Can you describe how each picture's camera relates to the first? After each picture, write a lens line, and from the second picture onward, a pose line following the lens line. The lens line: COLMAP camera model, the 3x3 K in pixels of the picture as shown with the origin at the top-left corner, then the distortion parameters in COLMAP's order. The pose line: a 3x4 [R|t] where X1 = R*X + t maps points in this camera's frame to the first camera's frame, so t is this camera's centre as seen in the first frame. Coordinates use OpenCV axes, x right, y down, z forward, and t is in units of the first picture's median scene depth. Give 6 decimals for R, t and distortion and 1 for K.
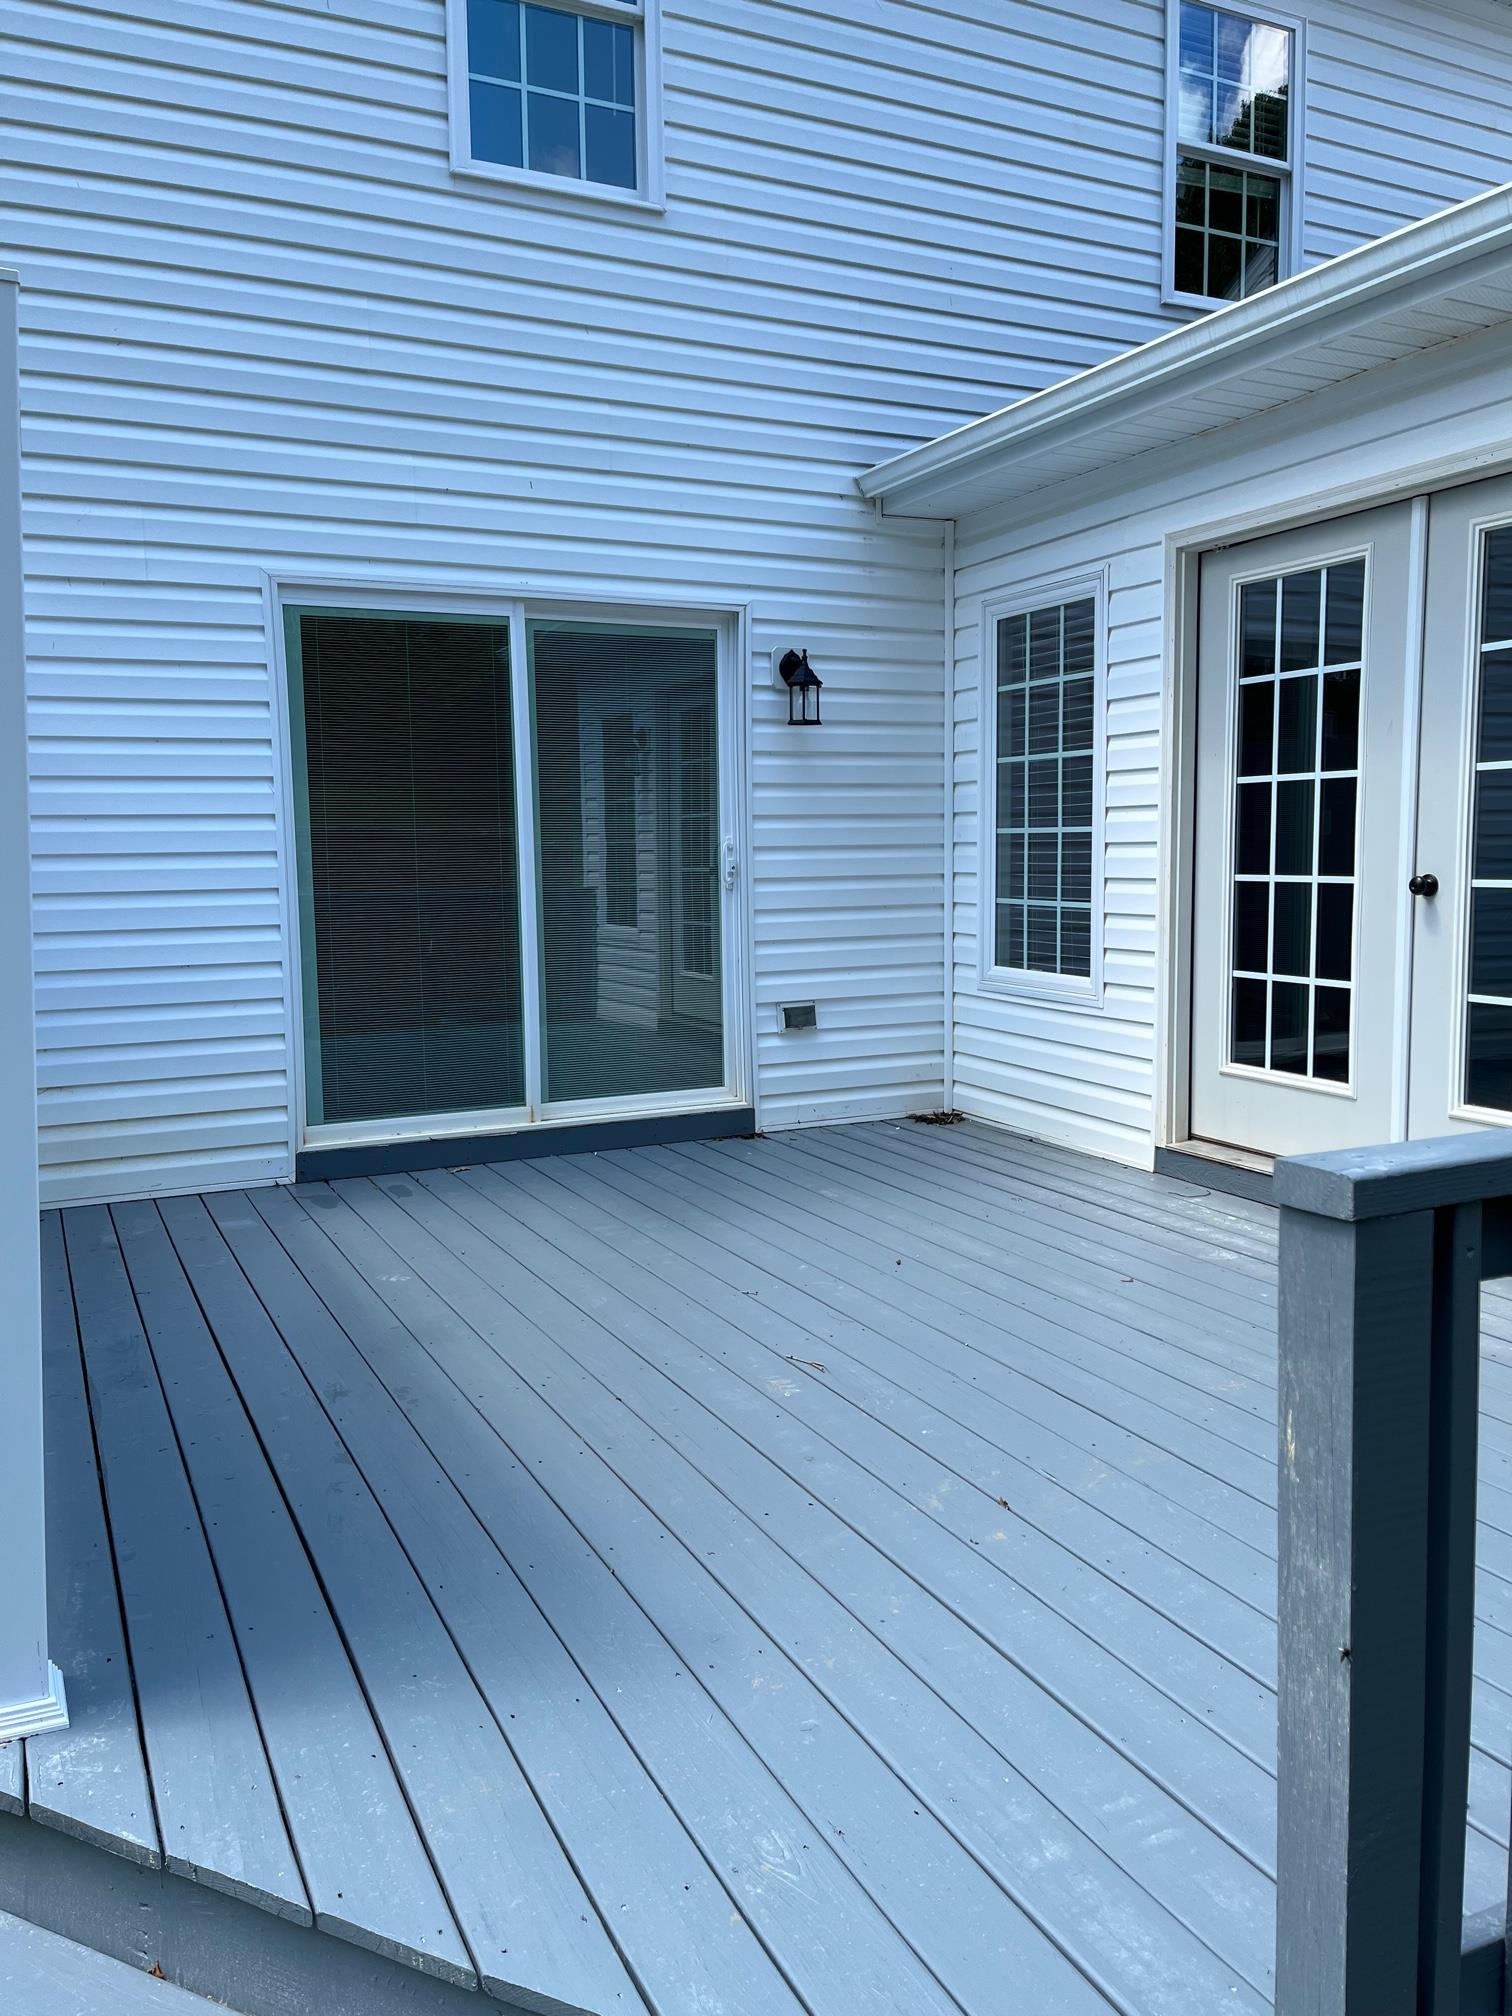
lens RADIAL K [[1540.7, 0, 756.0], [0, 1540.7, 1008.0], [0, 0, 1]] dist [0.066671, -0.111553]
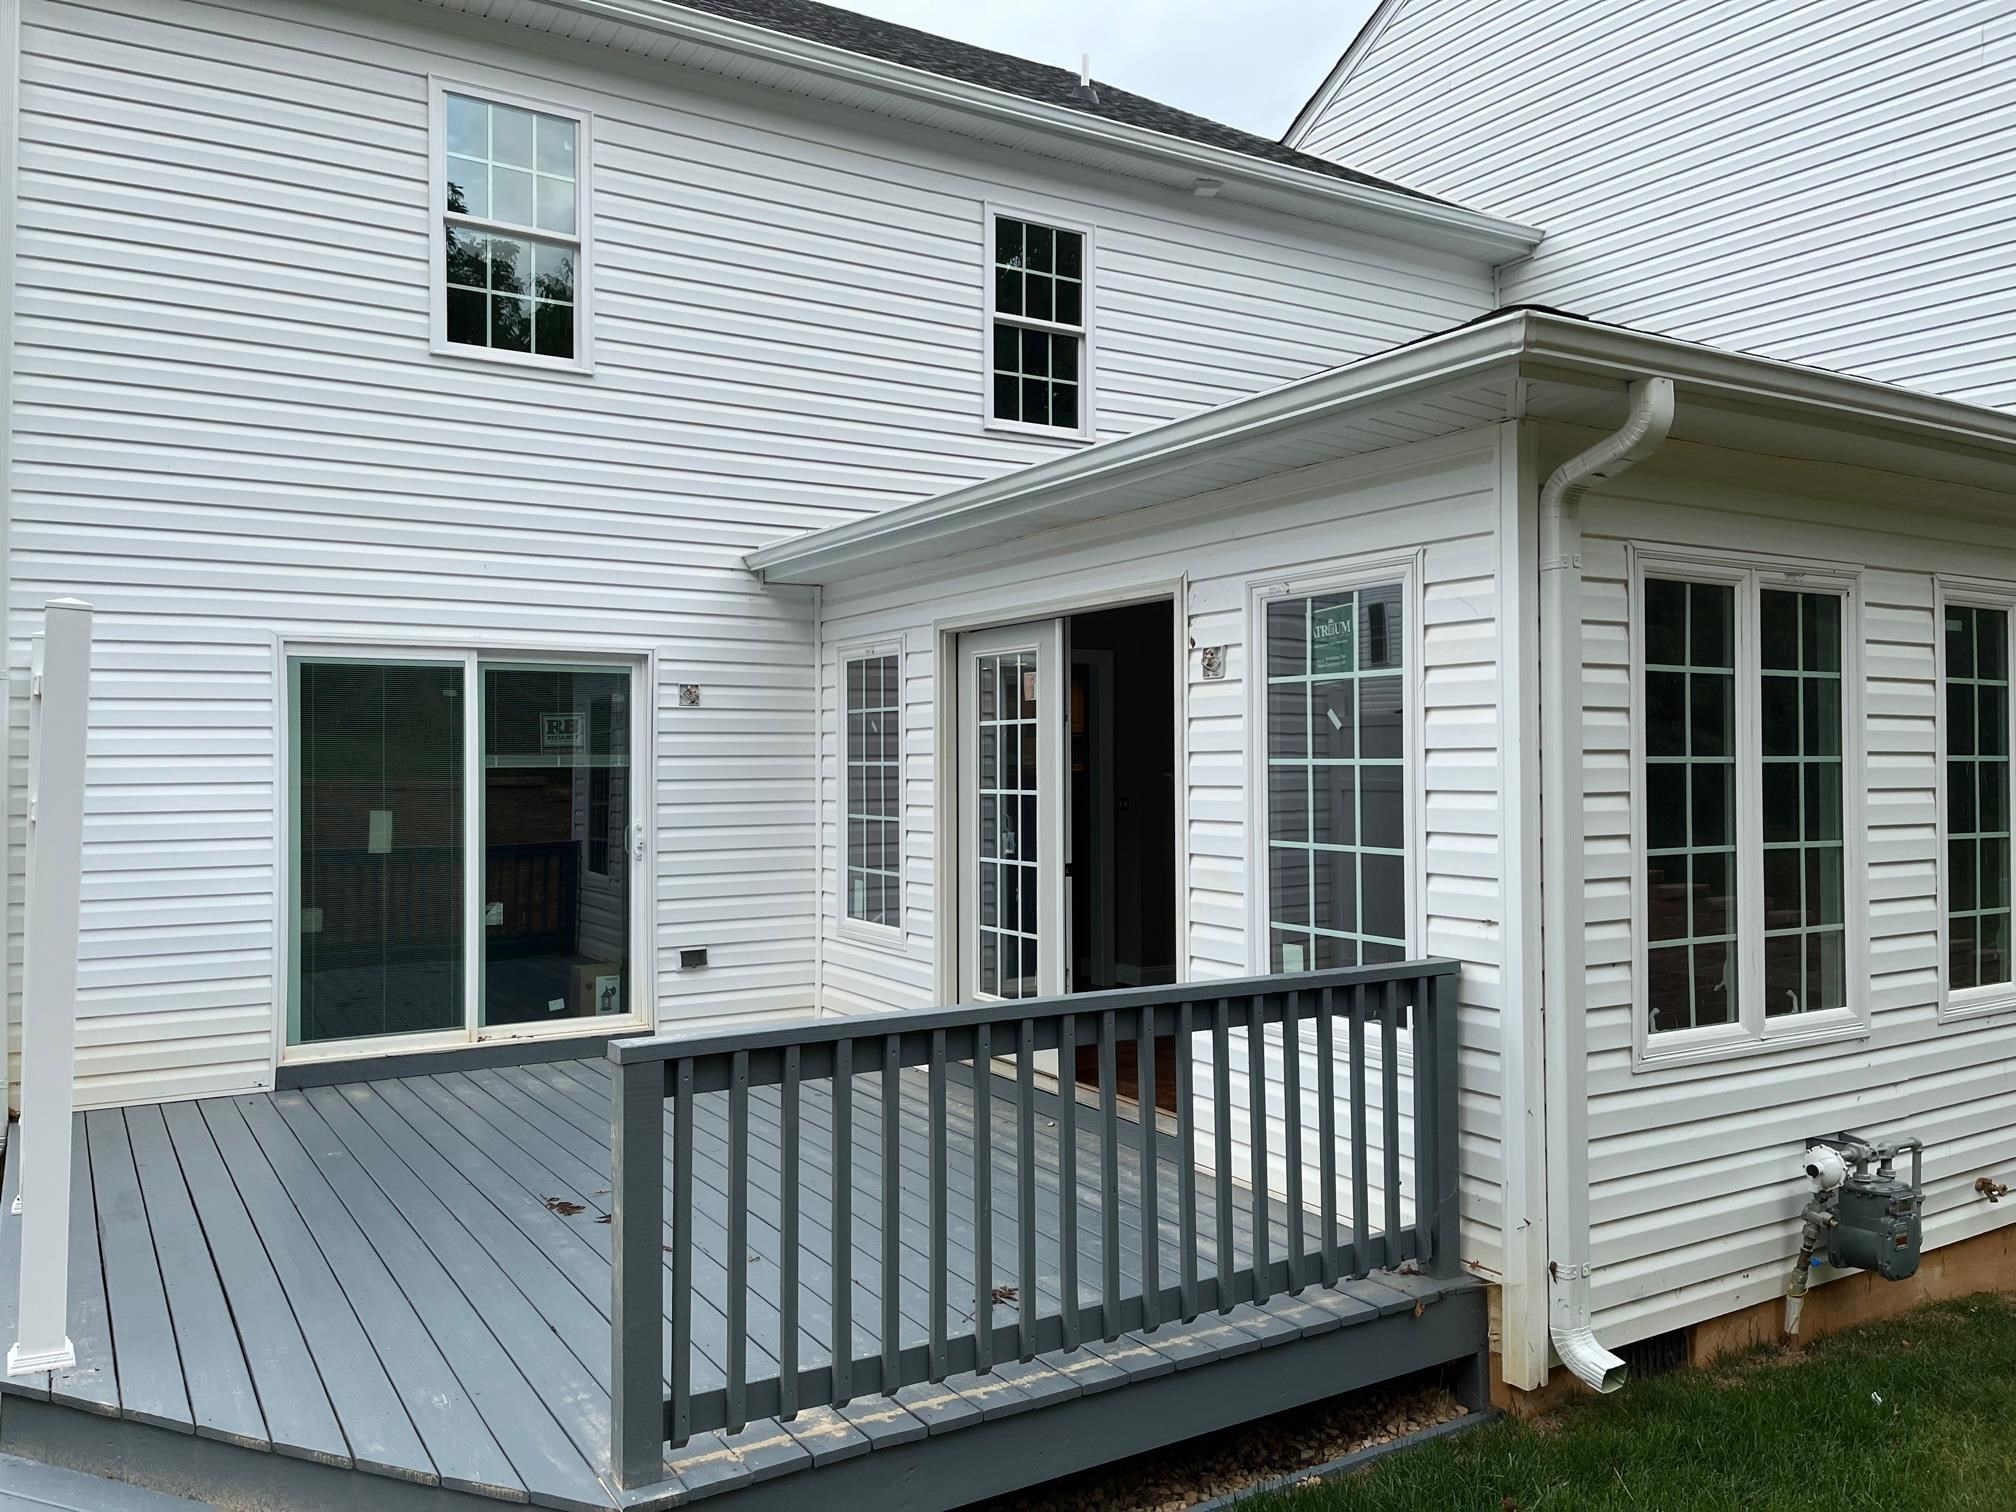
lens RADIAL K [[1541.6, 0, 981.7], [0, 1541.6, 742.1], [0, 0, 1]] dist [0.085078, -0.140521]
pose [[0.995757, 0.011732, 0.091275, 0.164682], [-0.000493, 0.992507, -0.122189, -0.016546], [-0.092025, 0.121625, 0.988301, -0.368456]]
